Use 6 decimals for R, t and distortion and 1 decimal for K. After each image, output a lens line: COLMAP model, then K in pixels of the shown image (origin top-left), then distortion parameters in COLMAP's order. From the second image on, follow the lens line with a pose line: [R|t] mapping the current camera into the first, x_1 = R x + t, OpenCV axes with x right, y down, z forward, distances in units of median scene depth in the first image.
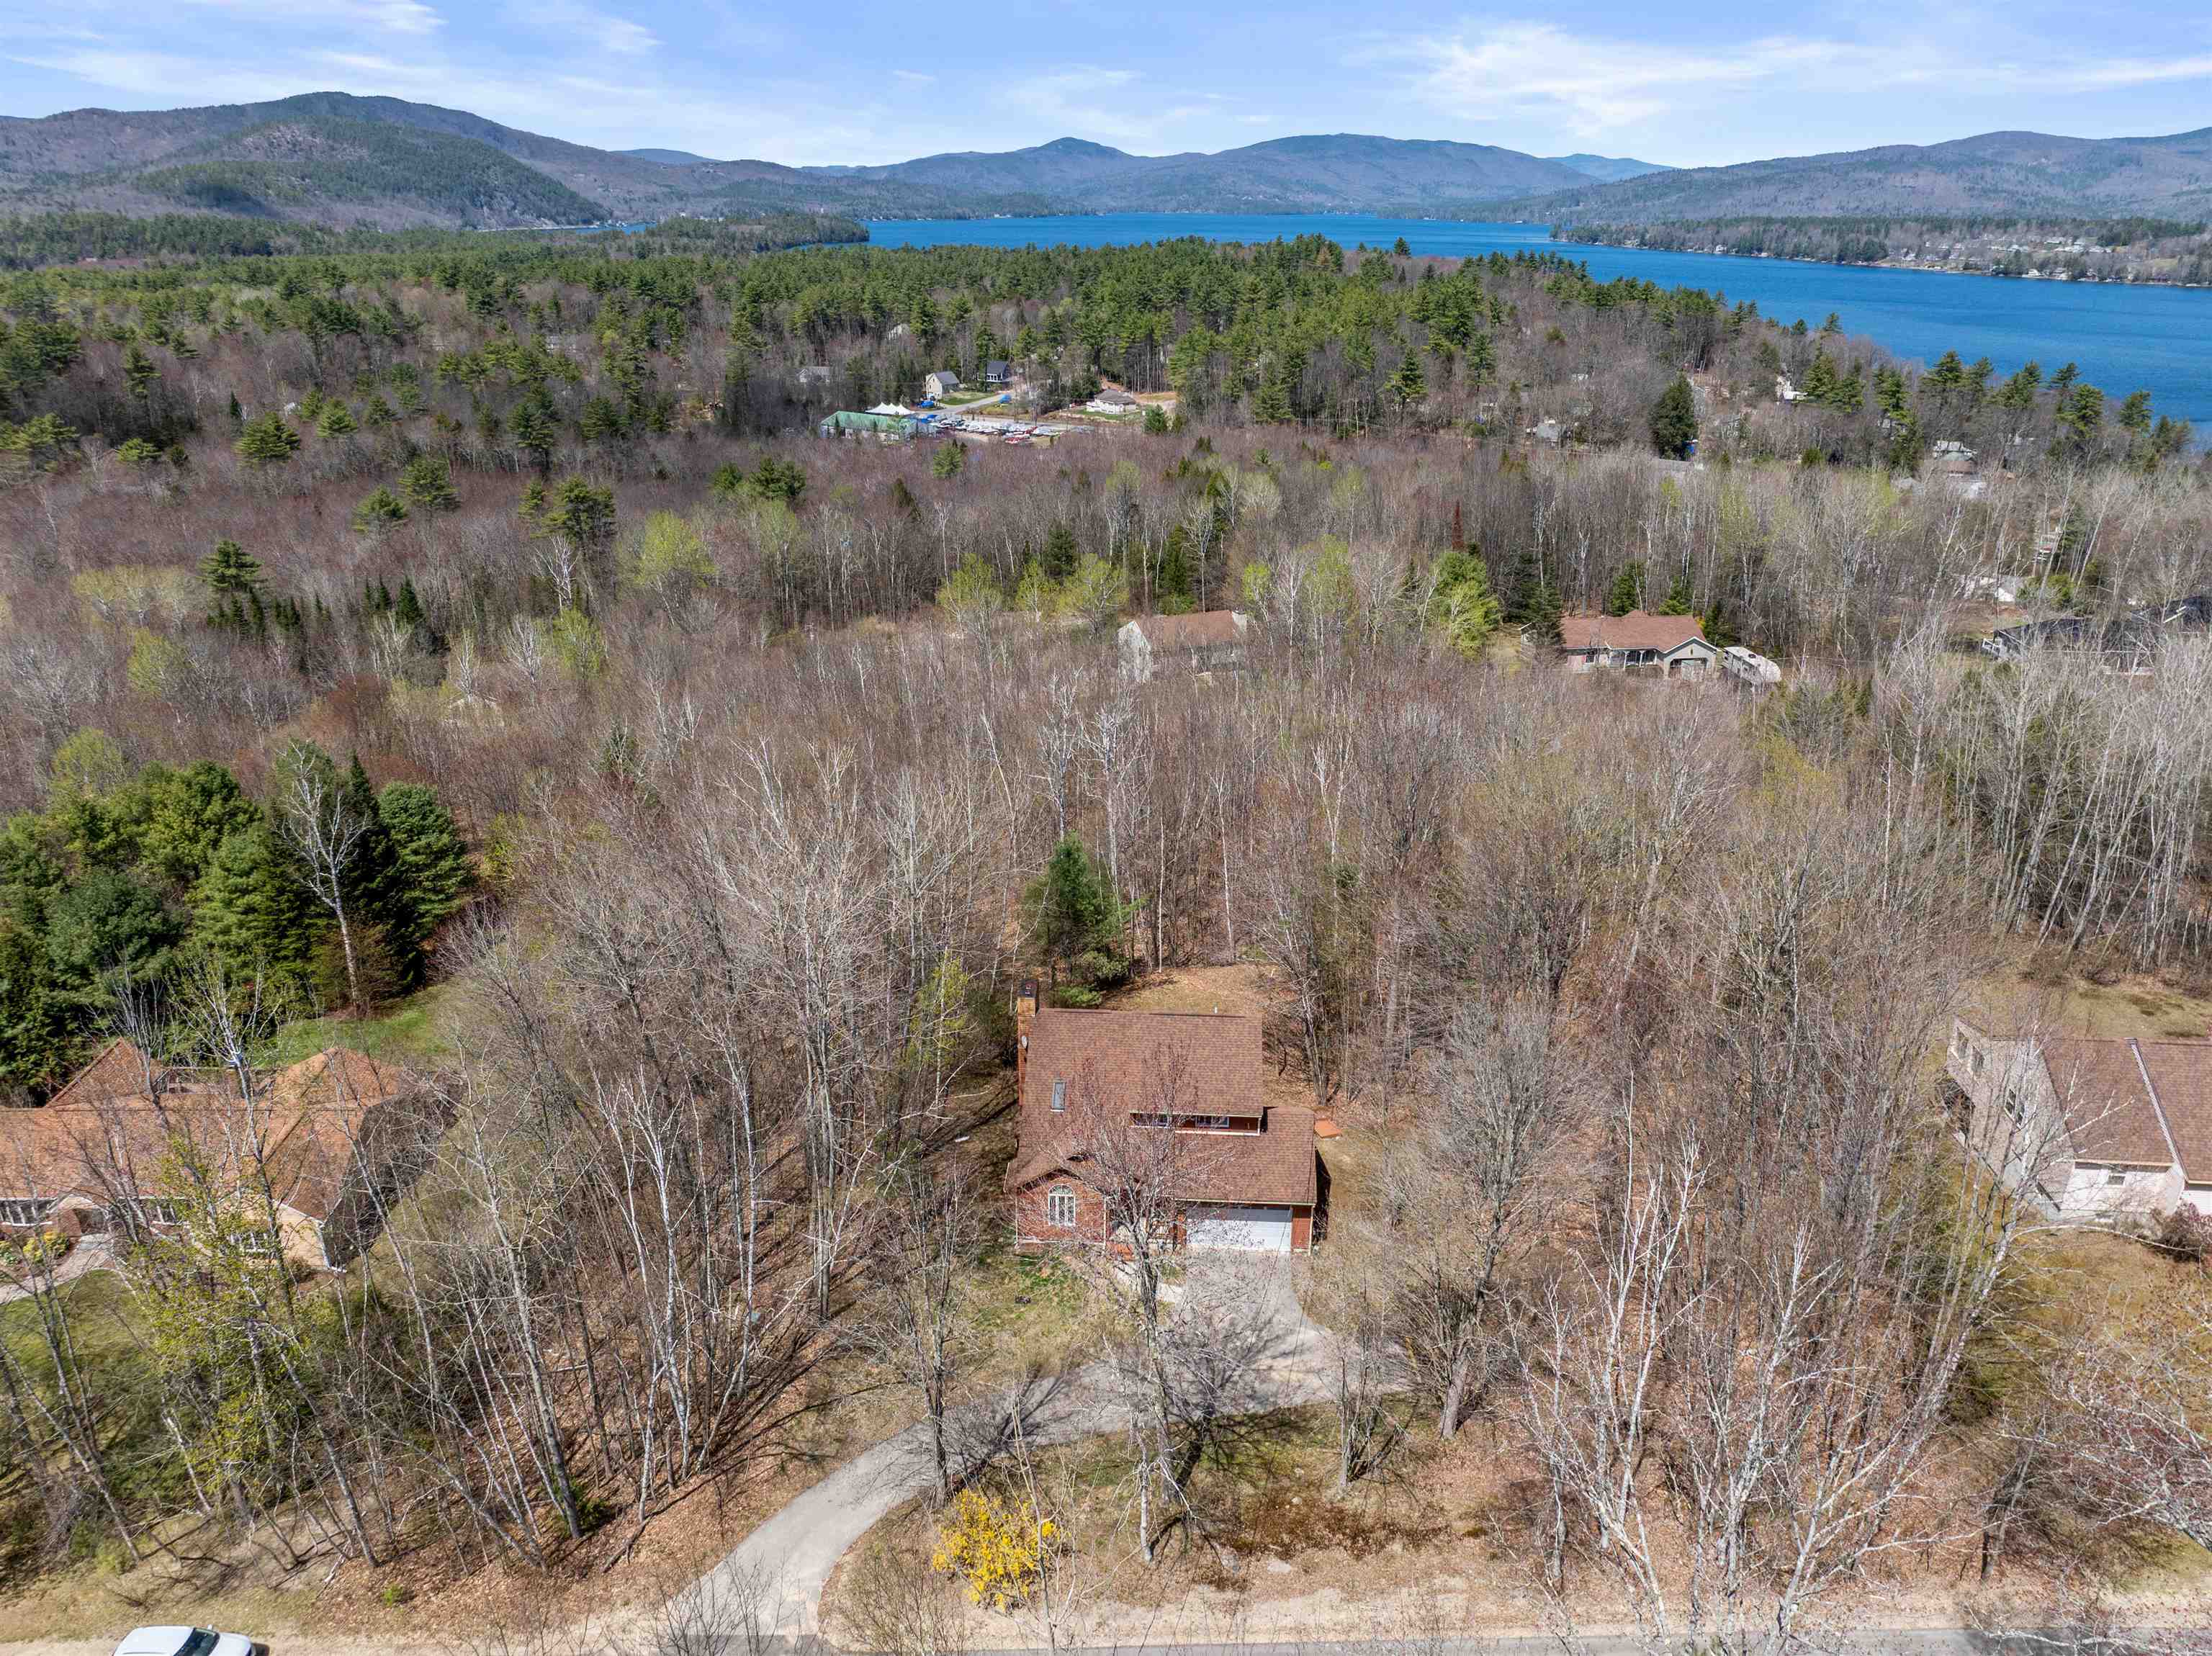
lens RADIAL K [[1561.6, 0, 1108.4], [0, 1561.6, 805.2], [0, 0, 1]] dist [-0.035139, 0.004095]
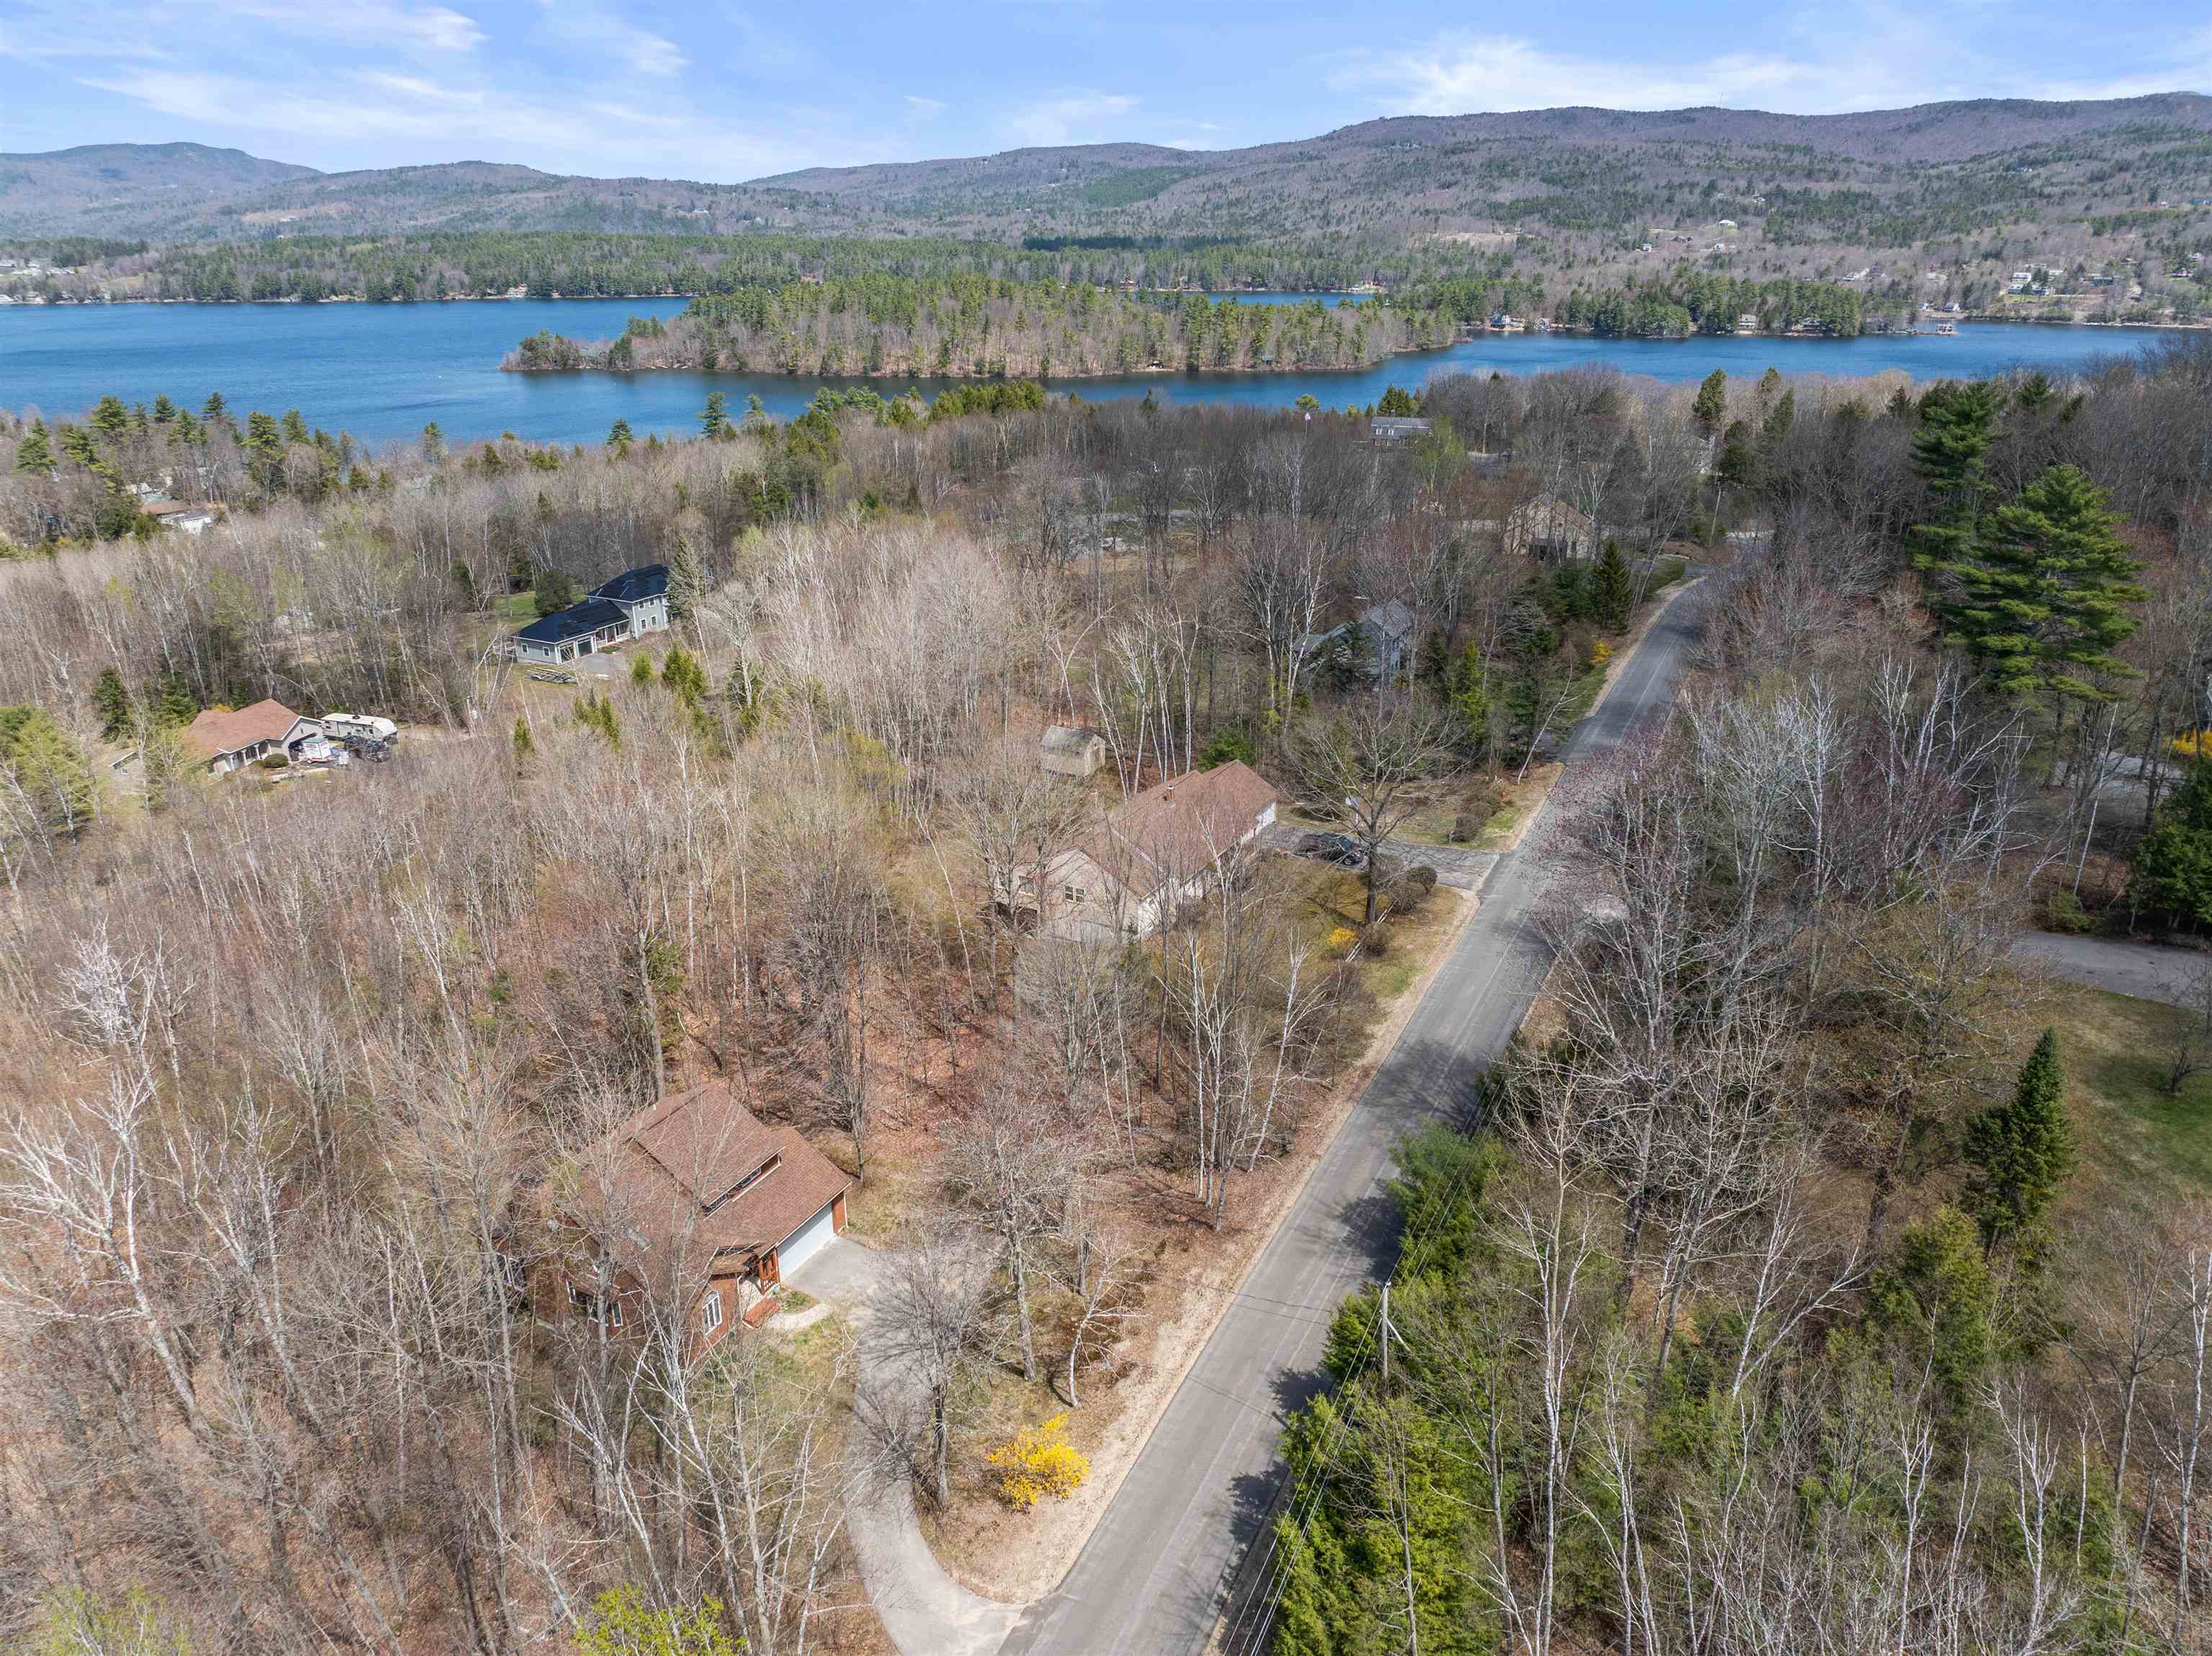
lens RADIAL K [[1559.6, 0, 1106.0], [0, 1559.6, 828.0], [0, 0, 1]] dist [-0.044522, 0.017968]
pose [[0.423960, -0.338646, 0.839986, -0.270859], [0.334377, 0.920466, 0.202325, -0.068379], [-0.841695, 0.195094, 0.503476, 0.061236]]
